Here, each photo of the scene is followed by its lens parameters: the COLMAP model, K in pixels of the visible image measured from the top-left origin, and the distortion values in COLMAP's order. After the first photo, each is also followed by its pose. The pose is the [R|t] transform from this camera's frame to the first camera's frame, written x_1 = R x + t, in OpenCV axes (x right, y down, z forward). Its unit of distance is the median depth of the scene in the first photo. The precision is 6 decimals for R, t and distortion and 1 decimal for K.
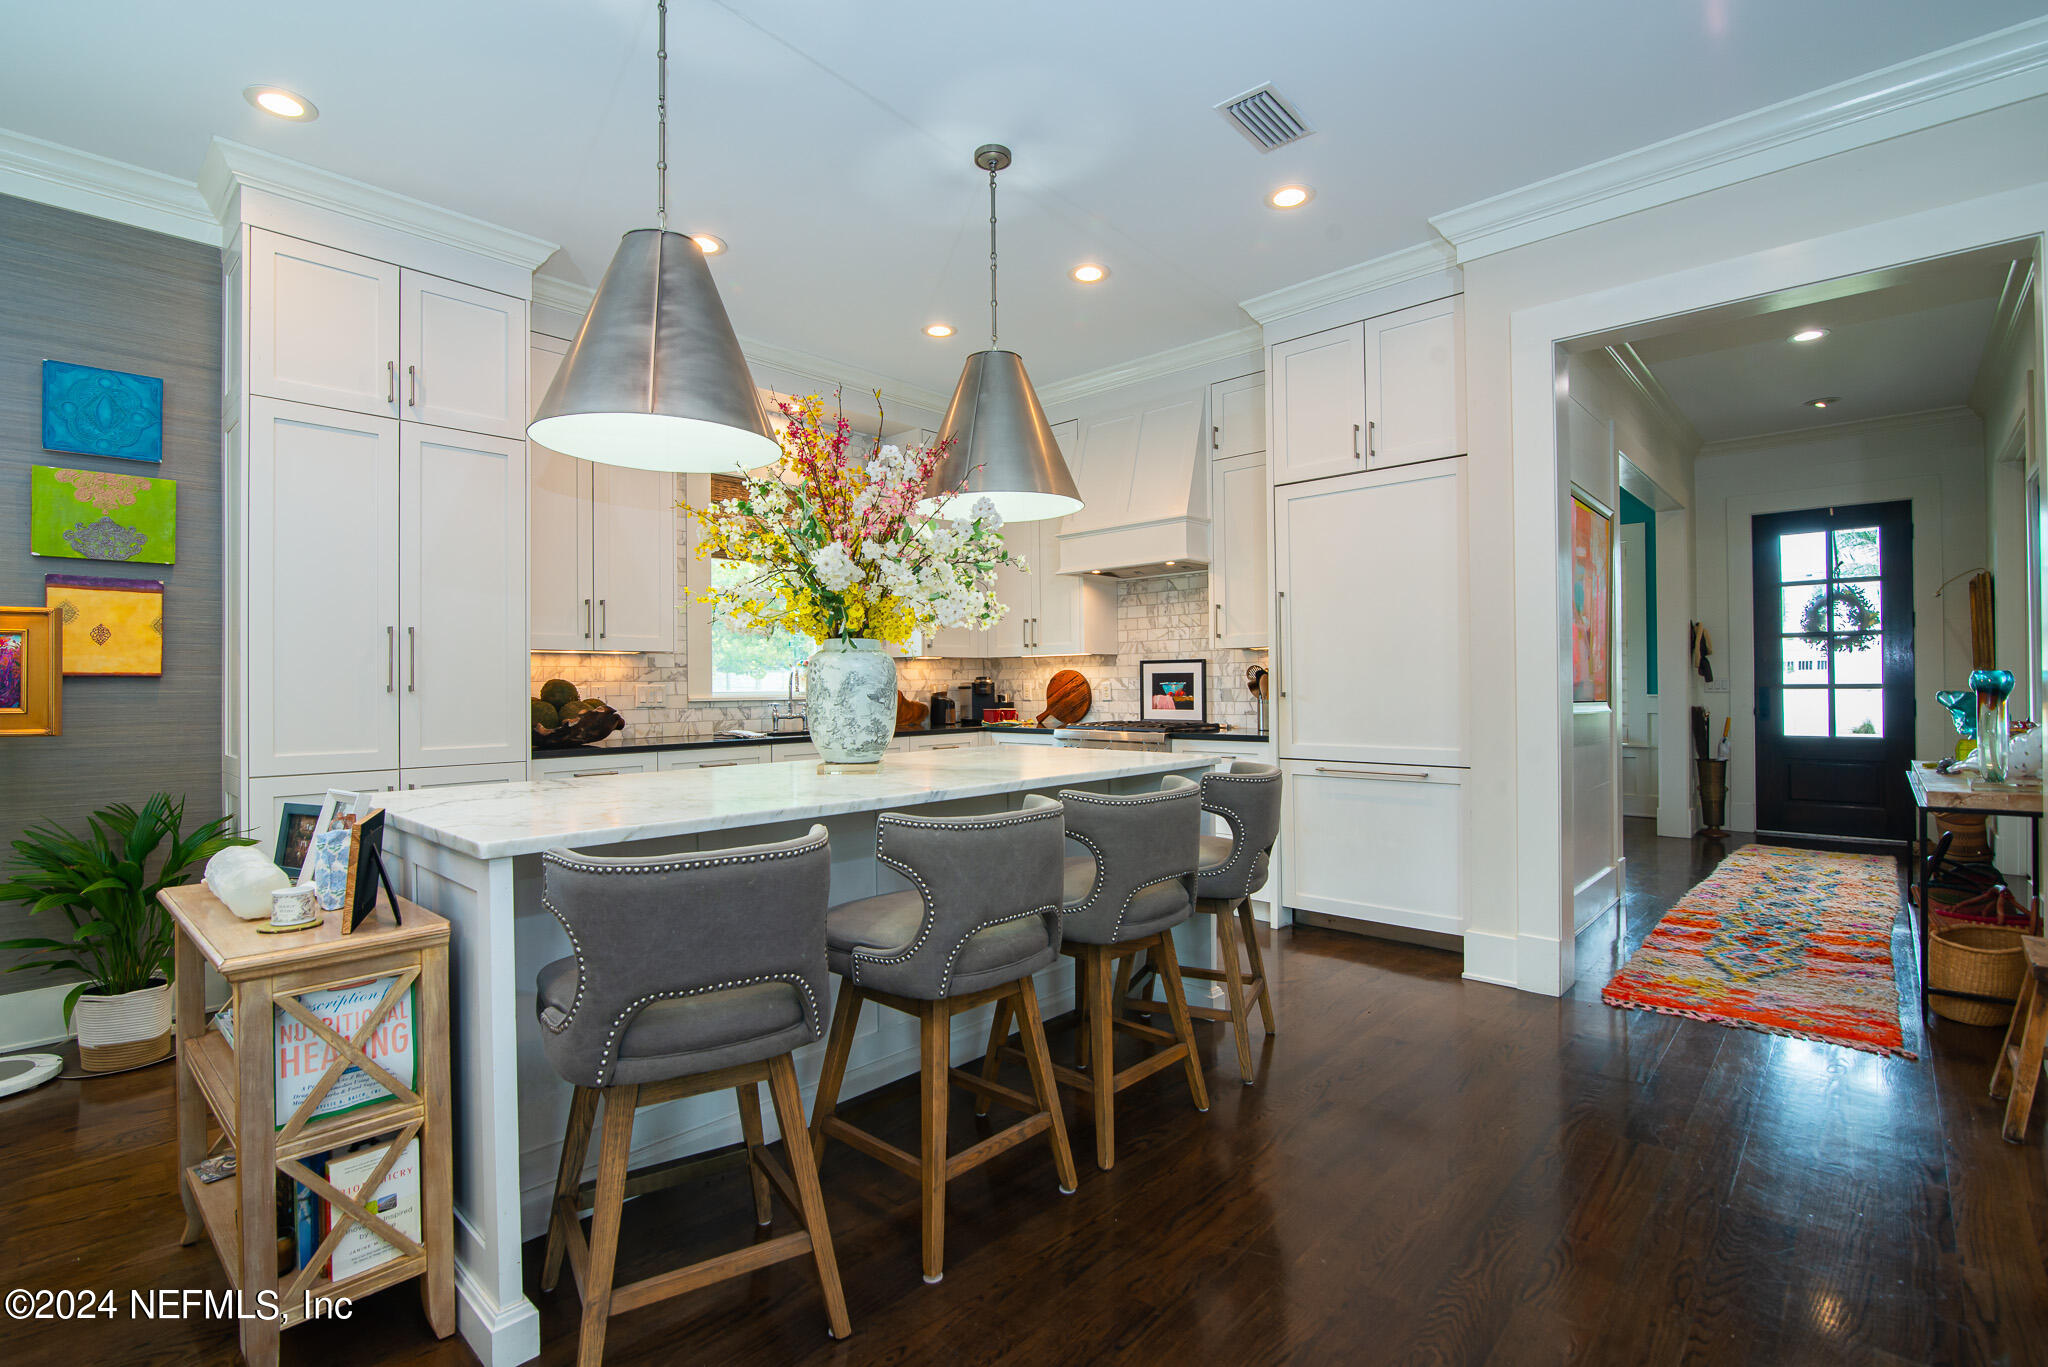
lens RADIAL K [[938.7, 0, 1021.0], [0, 938.7, 681.8], [0, 0, 1]] dist [-0.021294, 0.001381]
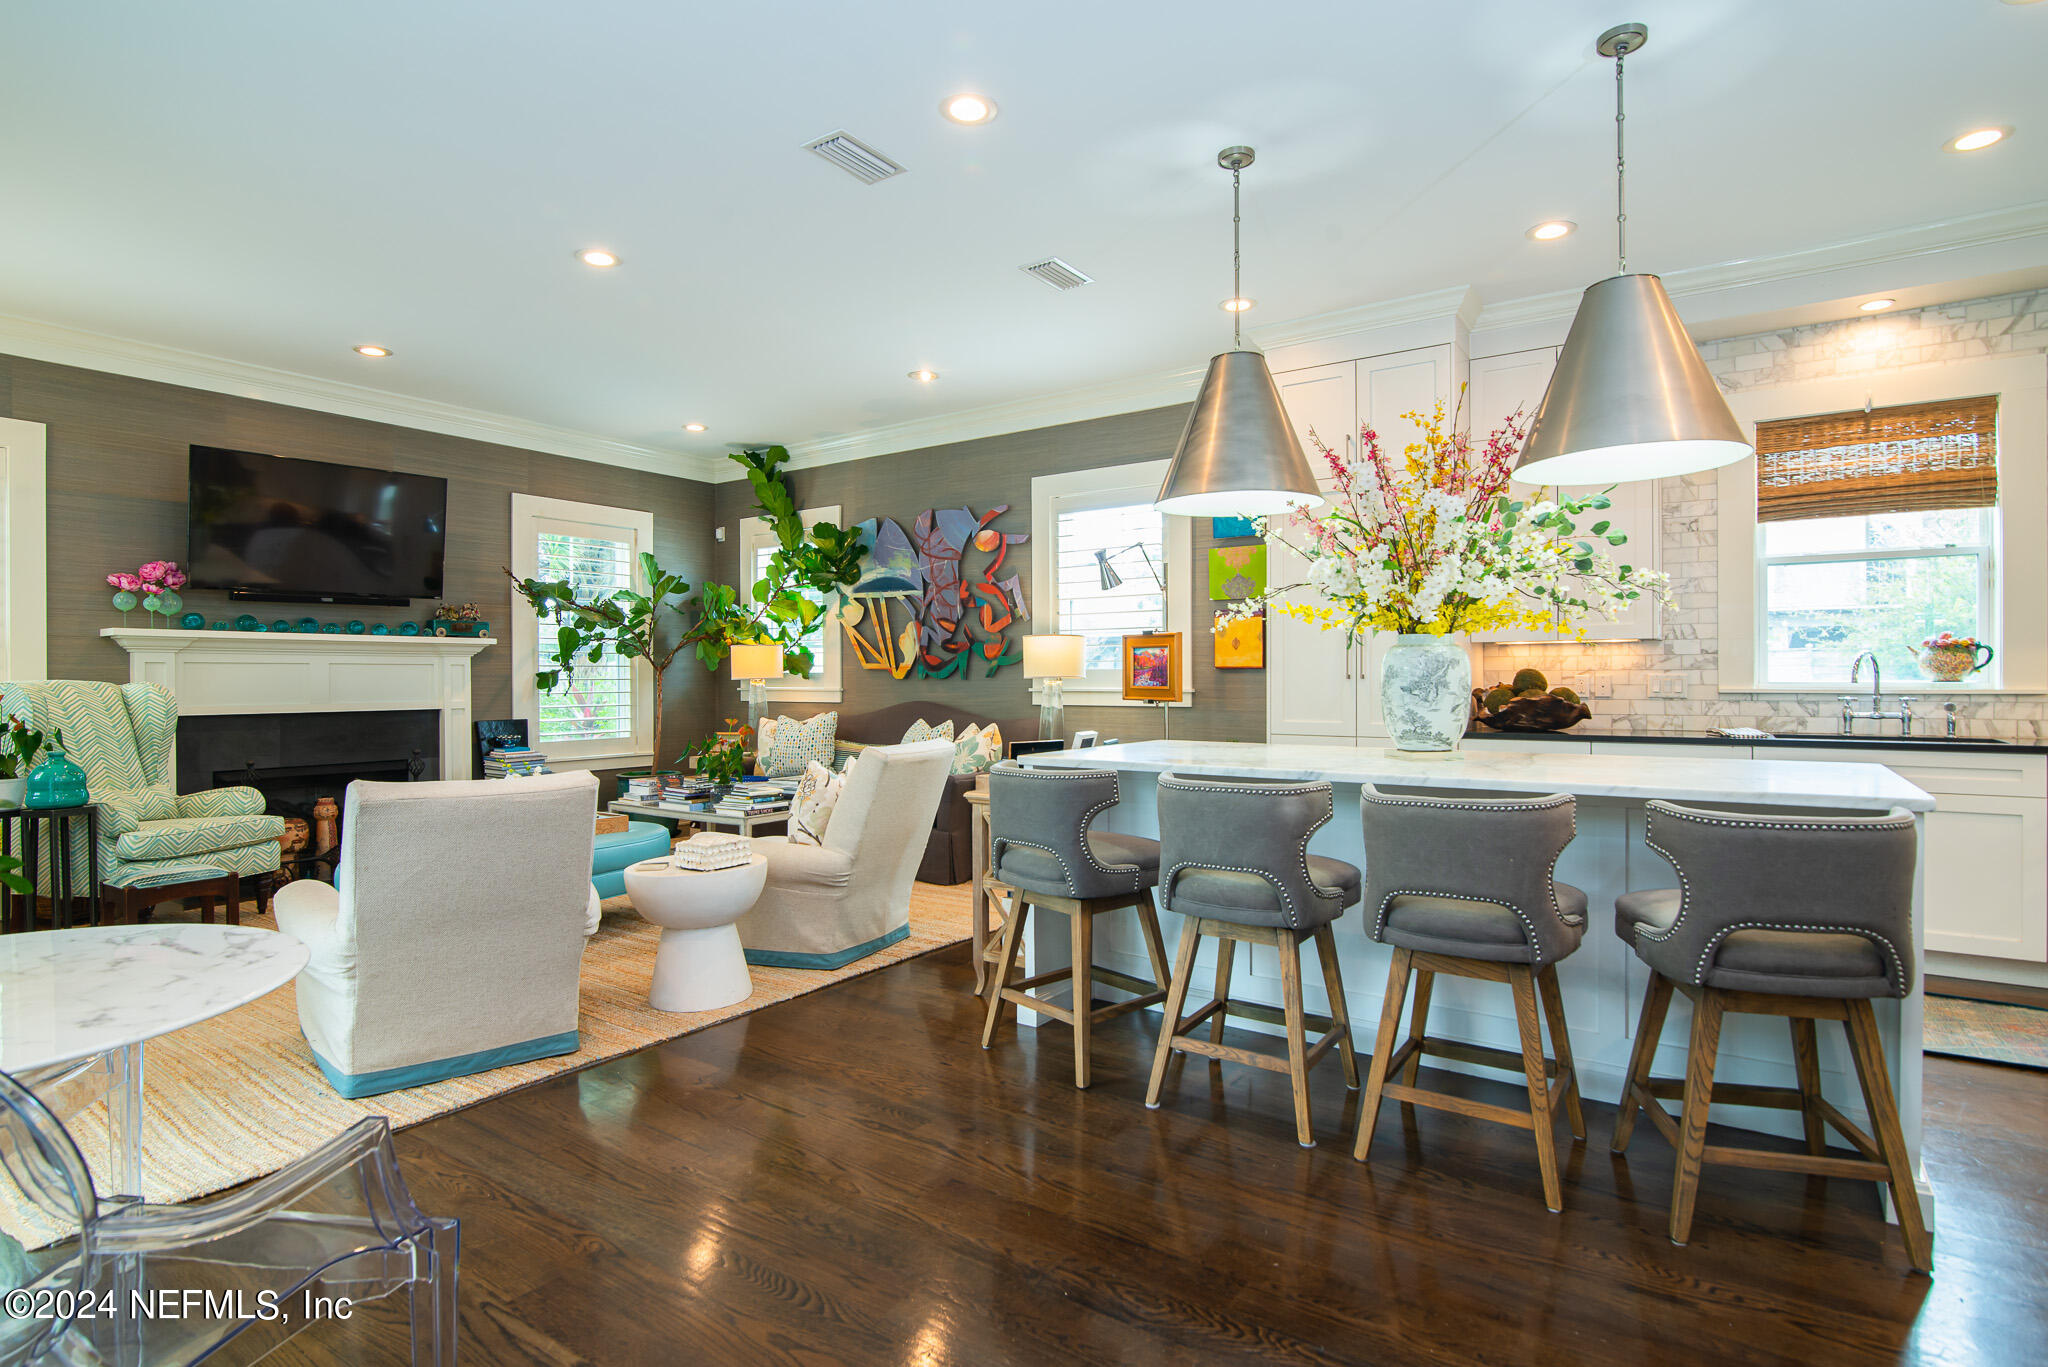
lens RADIAL K [[1032.6, 0, 1018.6], [0, 1032.6, 681.5], [0, 0, 1]] dist [-0.016564, 0.001096]
pose [[0.135032, 0.011828, -0.990771, 0.471626], [0.005301, 0.999906, 0.012660, -0.004653], [0.990827, -0.006962, 0.134956, 0.203206]]
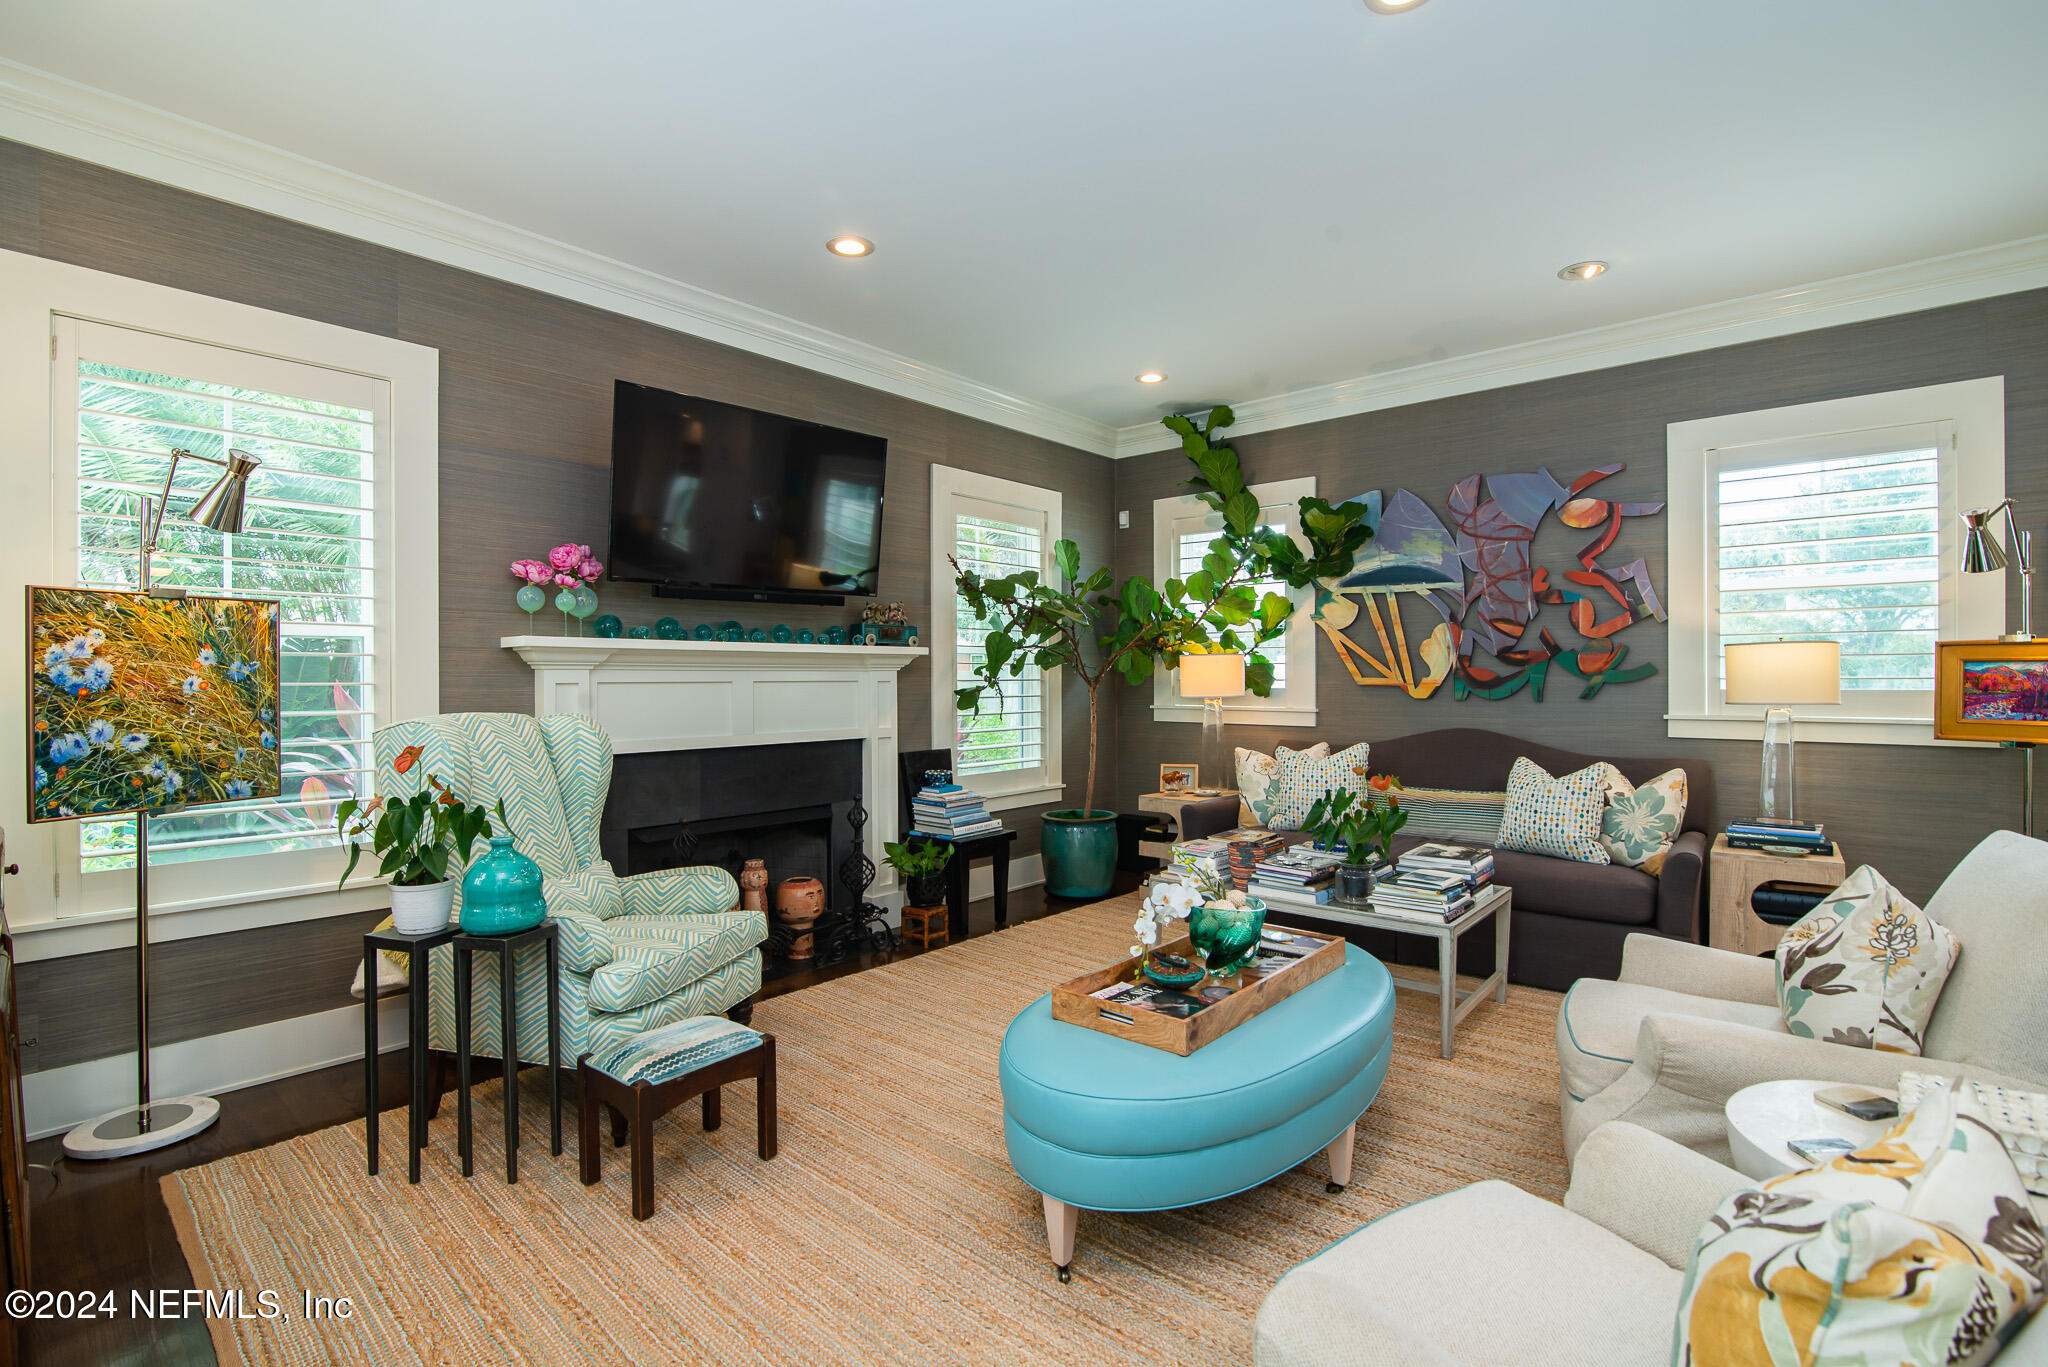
lens RADIAL K [[938.7, 0, 1019.7], [0, 938.7, 681.2], [0, 0, 1]] dist [-0.021294, 0.001381]
pose [[0.028056, 0.012953, -0.999522, 0.032663], [0.005532, 0.999899, 0.013113, -0.023704], [0.999591, -0.005897, 0.027981, -0.201422]]
